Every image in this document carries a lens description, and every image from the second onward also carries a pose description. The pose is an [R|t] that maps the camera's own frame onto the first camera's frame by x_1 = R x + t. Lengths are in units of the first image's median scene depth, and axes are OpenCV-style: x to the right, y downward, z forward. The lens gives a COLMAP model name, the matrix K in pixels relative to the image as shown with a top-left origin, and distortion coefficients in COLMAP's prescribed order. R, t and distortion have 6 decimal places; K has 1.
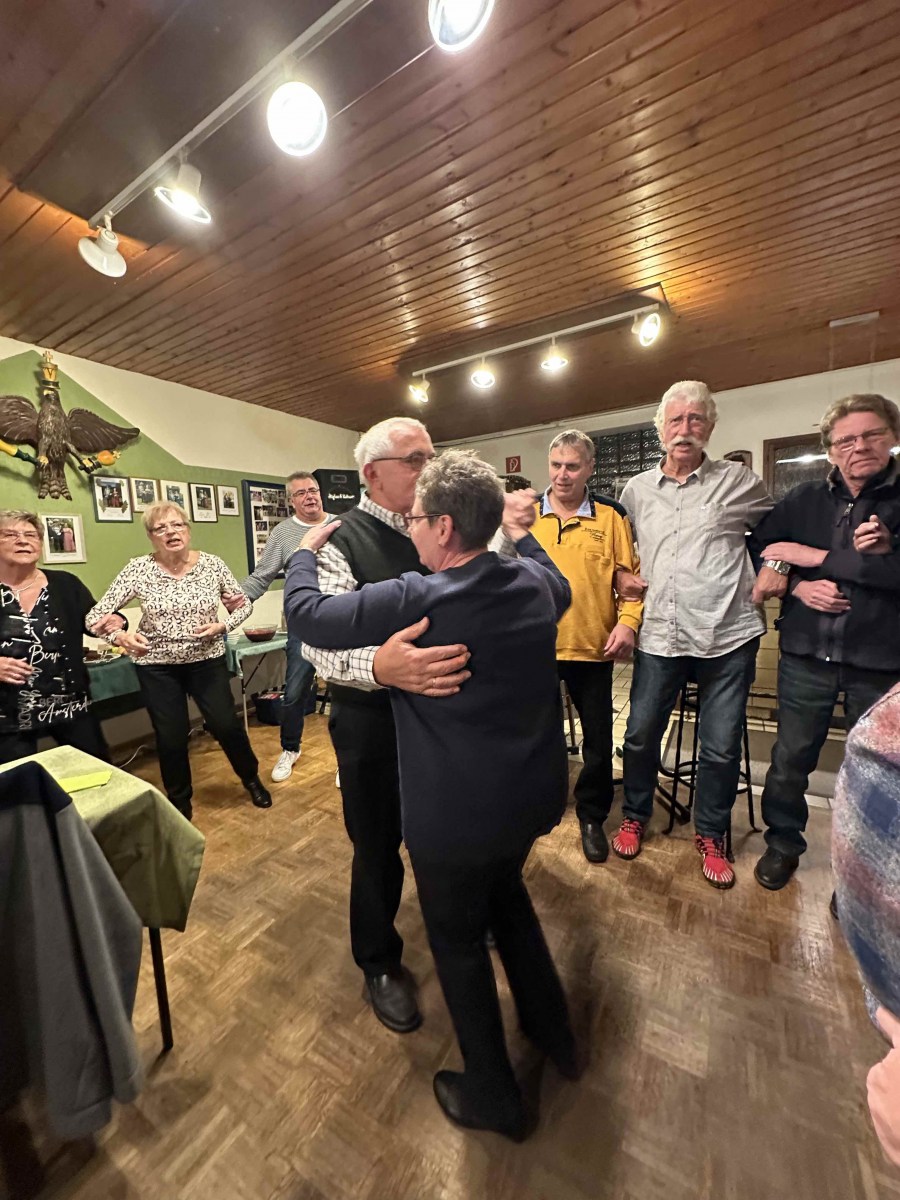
lens RADIAL K [[478.7, 0, 449.7], [0, 478.7, 598.5], [0, 0, 1]] dist [-0.002130, 0.000131]
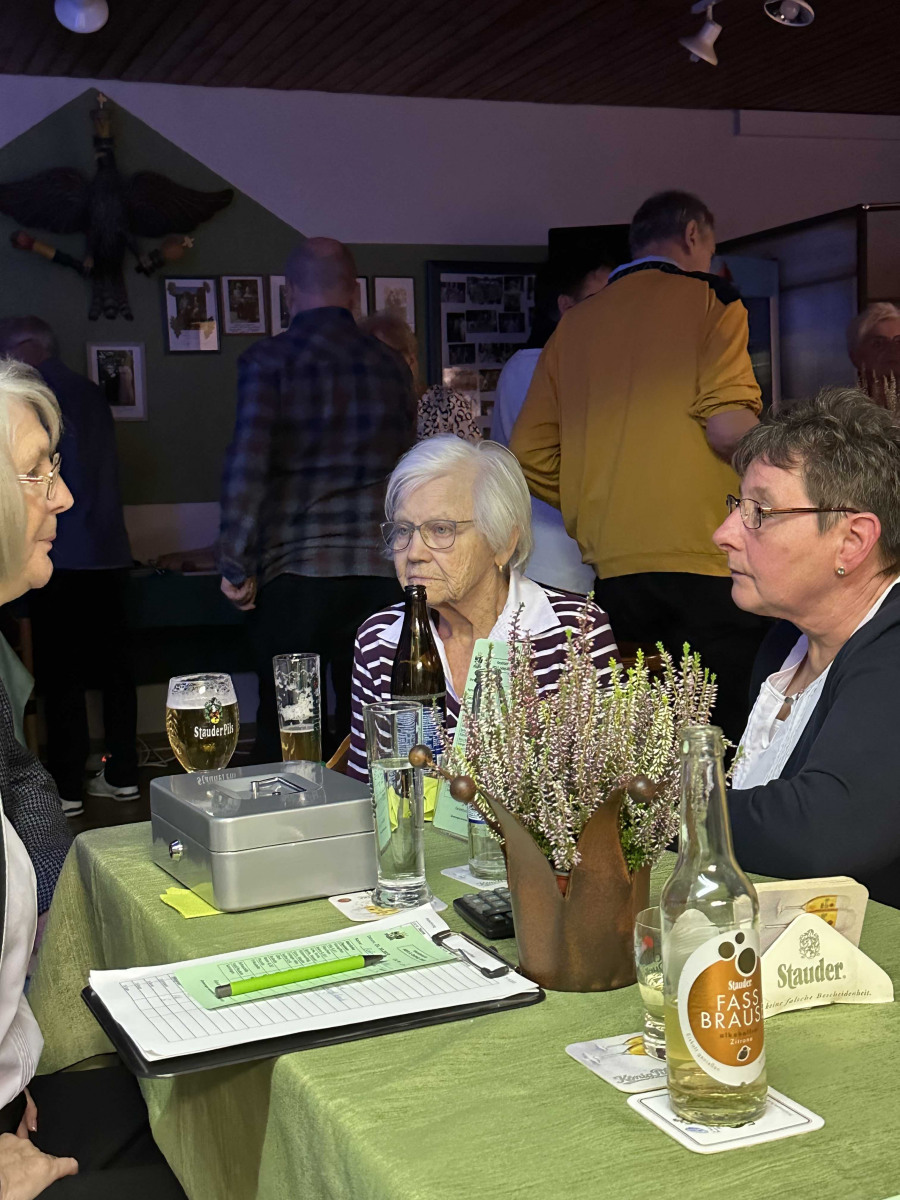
lens RADIAL K [[1603.4, 0, 435.8], [0, 1603.4, 597.5], [0, 0, 1]] dist [0.190277, -0.297836]
pose [[0.796603, 0.068523, -0.600606, 0.836531], [-0.061332, 0.997589, 0.032468, 0.062792], [0.601383, 0.010972, 0.798885, -0.456630]]
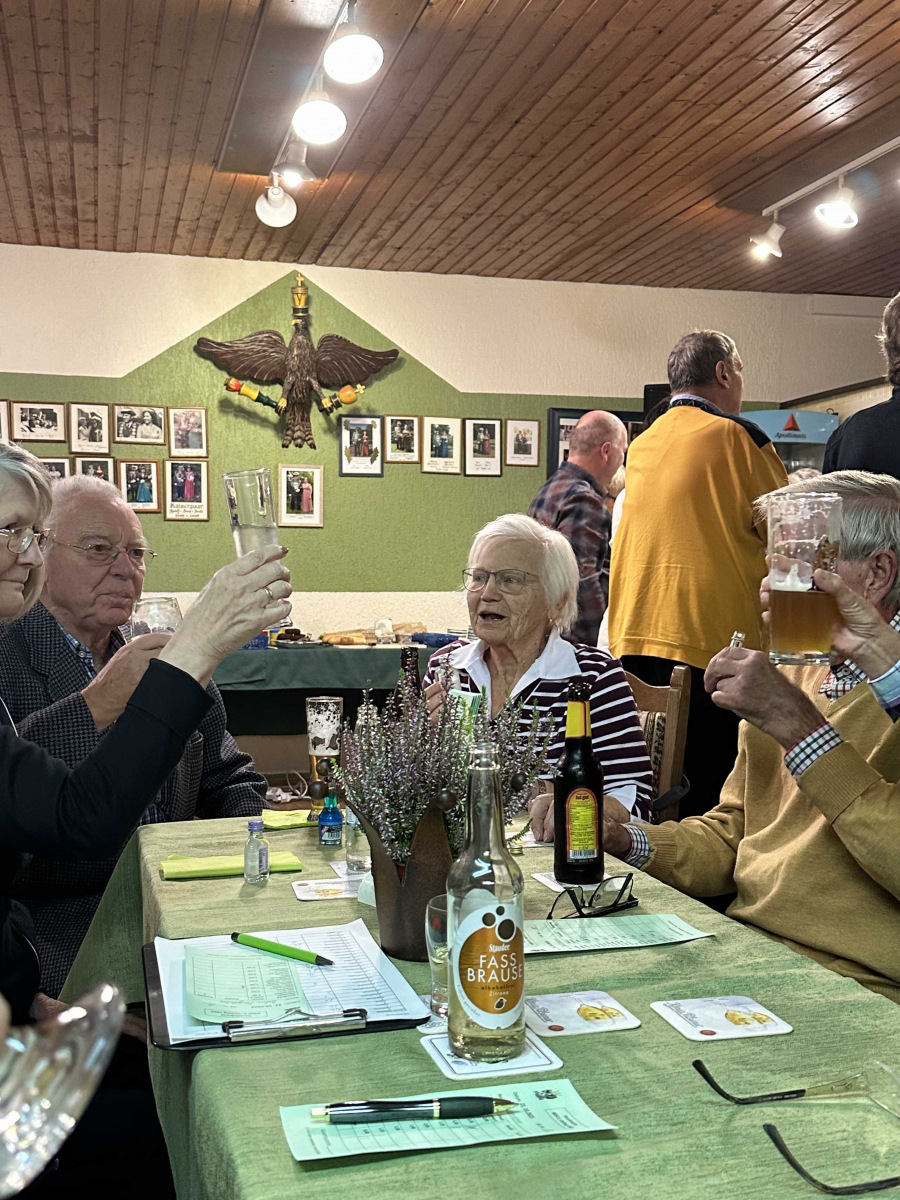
lens RADIAL K [[1294.3, 0, 447.8], [0, 1294.3, 615.5], [0, 0, 1]] dist [0.186258, -0.400657]
pose [[0.723117, 0.072742, -0.686884, 0.904771], [-0.107746, 0.994145, -0.008147, 0.067154], [0.682270, 0.079900, 0.726721, -0.416567]]
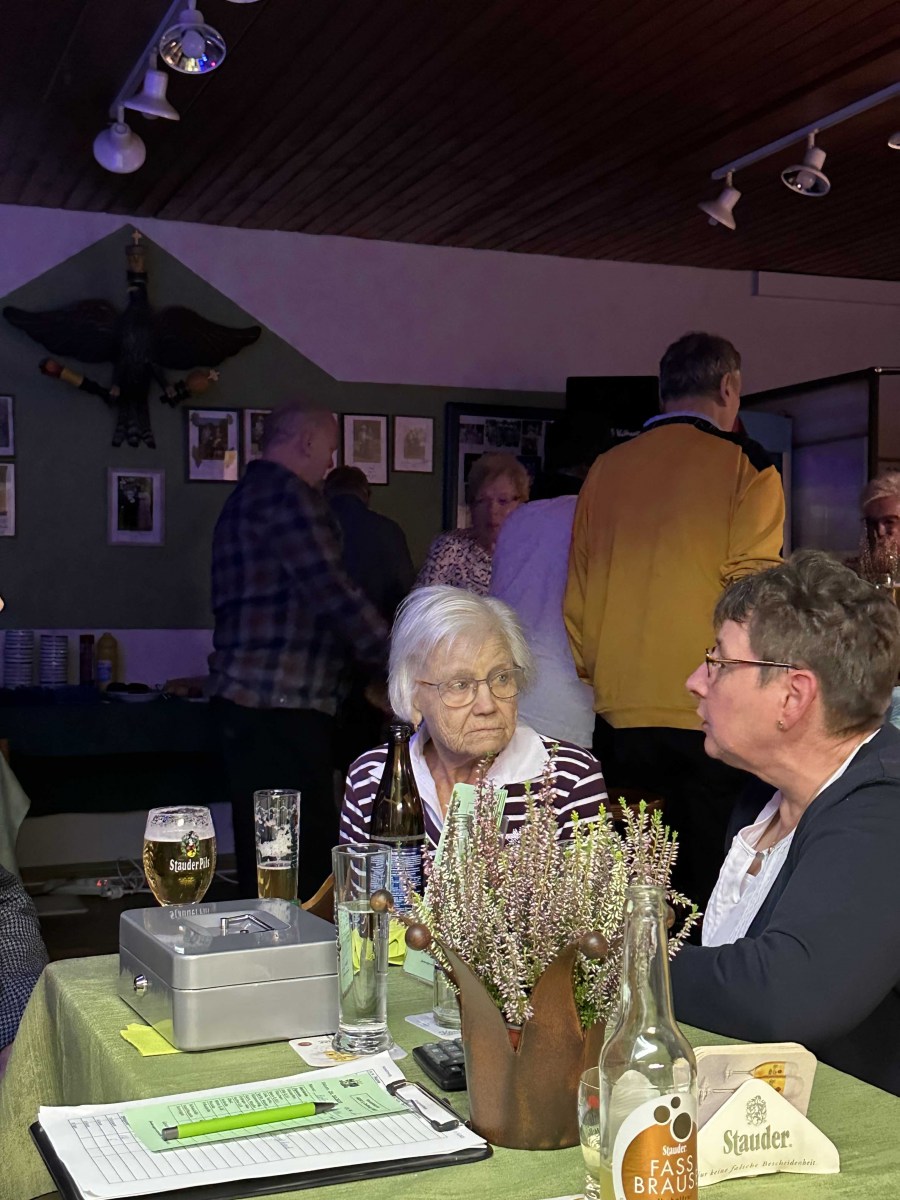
lens RADIAL K [[1604.0, 0, 449.1], [0, 1604.0, 617.9], [0, 0, 1]] dist [0.199657, -0.383247]
pose [[0.792554, 0.060437, -0.606799, 0.850849], [-0.104511, 0.993816, -0.037520, 0.058100], [0.600779, 0.093154, 0.793969, -0.456052]]
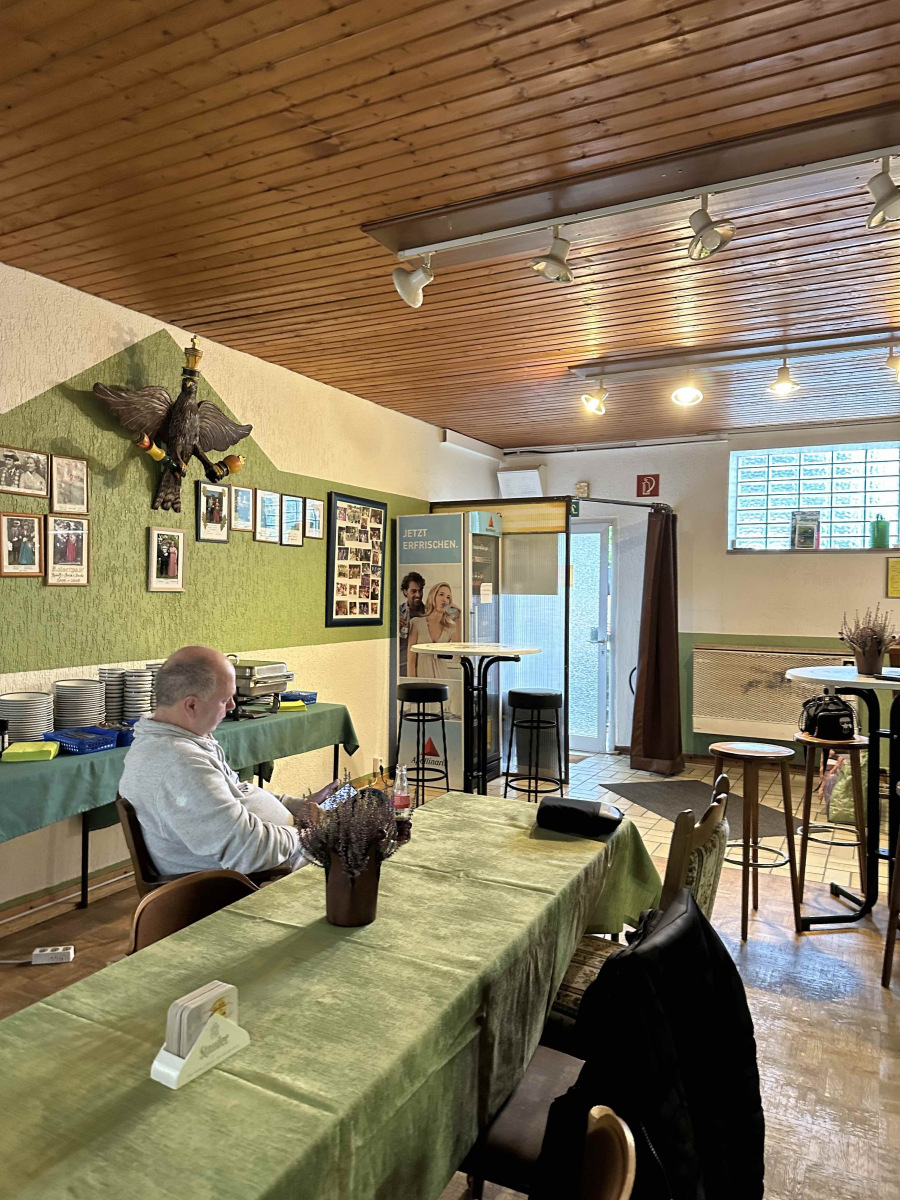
lens RADIAL K [[836.4, 0, 450.0], [0, 836.4, 600.0], [0, 0, 1]] dist [0.074869, -0.116385]
pose [[0.996579, 0.061520, 0.055193, -0.425111], [-0.056155, 0.993989, -0.093979, 0.043725], [-0.060643, 0.090558, 0.994043, -0.401893]]
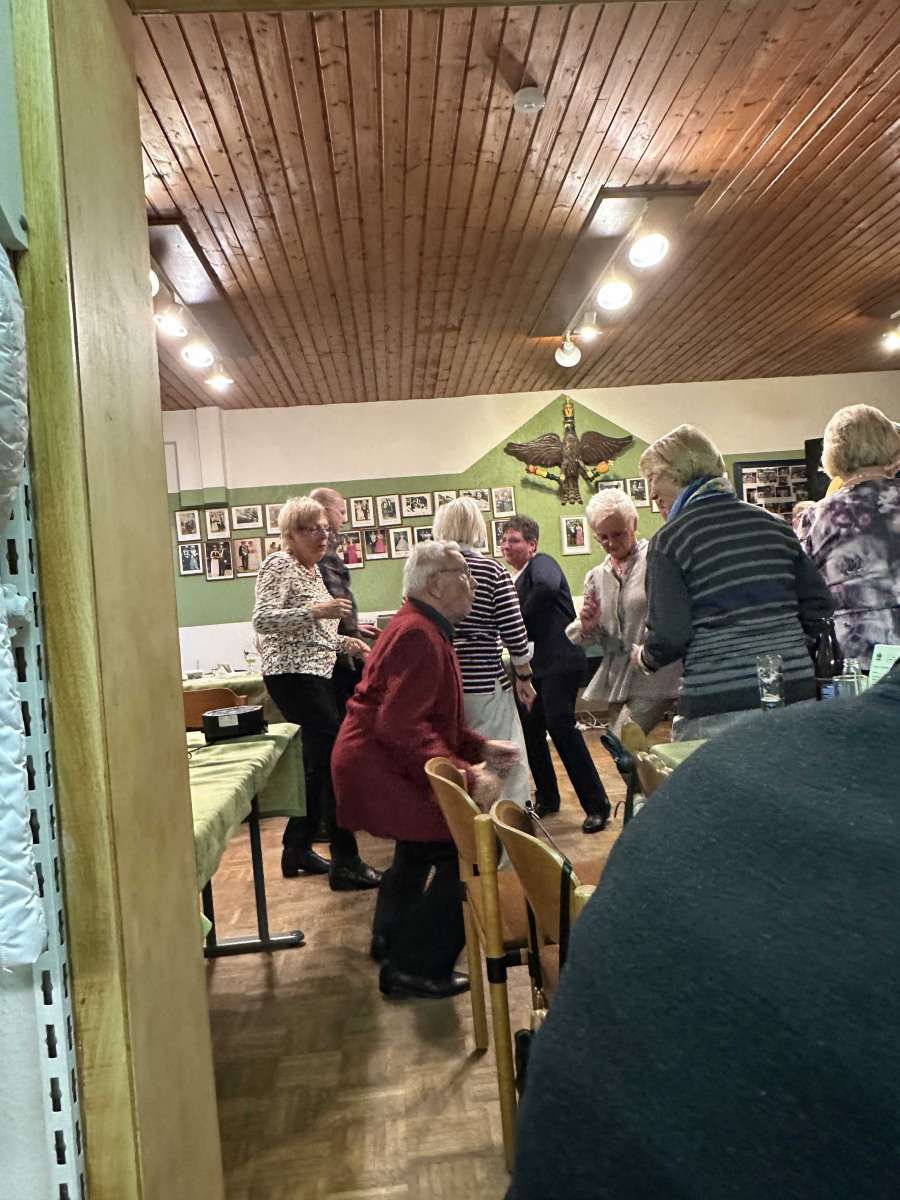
lens RADIAL K [[818.8, 0, 450.0], [0, 818.8, 600.0], [0, 0, 1]] dist [-0.000770, 0.000404]
pose [[0.577781, 0.012690, -0.816093, 0.776590], [-0.036375, 0.999286, -0.010215, 0.081316], [0.815381, 0.035587, 0.577830, -0.522694]]
